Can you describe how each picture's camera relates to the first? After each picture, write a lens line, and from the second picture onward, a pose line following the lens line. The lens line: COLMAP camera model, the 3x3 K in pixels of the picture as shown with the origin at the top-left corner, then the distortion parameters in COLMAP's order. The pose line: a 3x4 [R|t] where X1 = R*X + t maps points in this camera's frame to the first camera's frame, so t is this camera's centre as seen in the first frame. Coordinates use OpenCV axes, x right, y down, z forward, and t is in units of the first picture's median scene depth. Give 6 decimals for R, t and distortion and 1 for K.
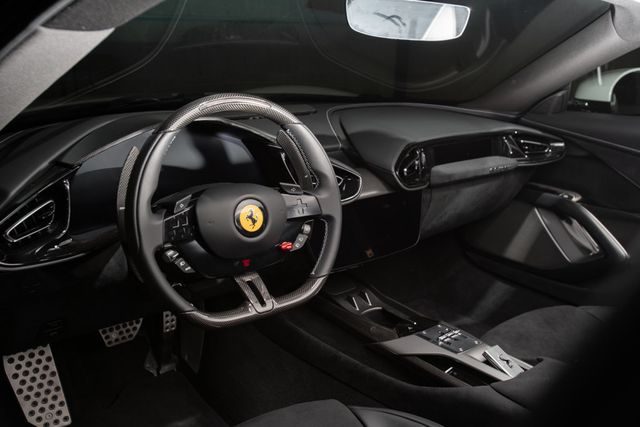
lens RADIAL K [[626.1, 0, 320.0], [0, 626.1, 213.5], [0, 0, 1]] dist [0.005638, 0.009044]
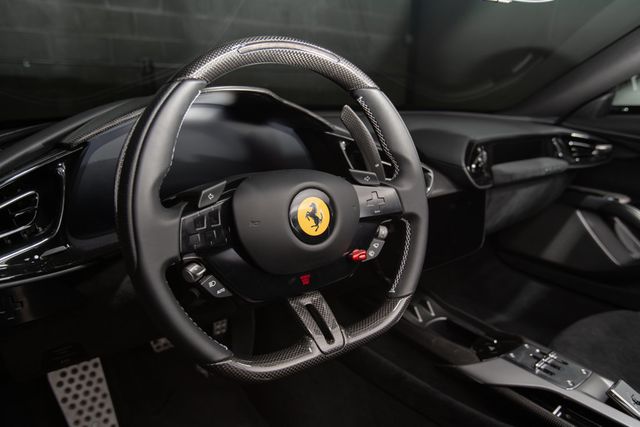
lens RADIAL K [[445.2, 0, 320.0], [0, 445.2, 213.5], [0, 0, 1]] dist [-0.025376, -0.000660]
pose [[0.998834, -0.002568, -0.048218, -0.059459], [0.001813, 0.999875, -0.015690, 0.009117], [0.048252, 0.015584, 0.998714, 0.385659]]
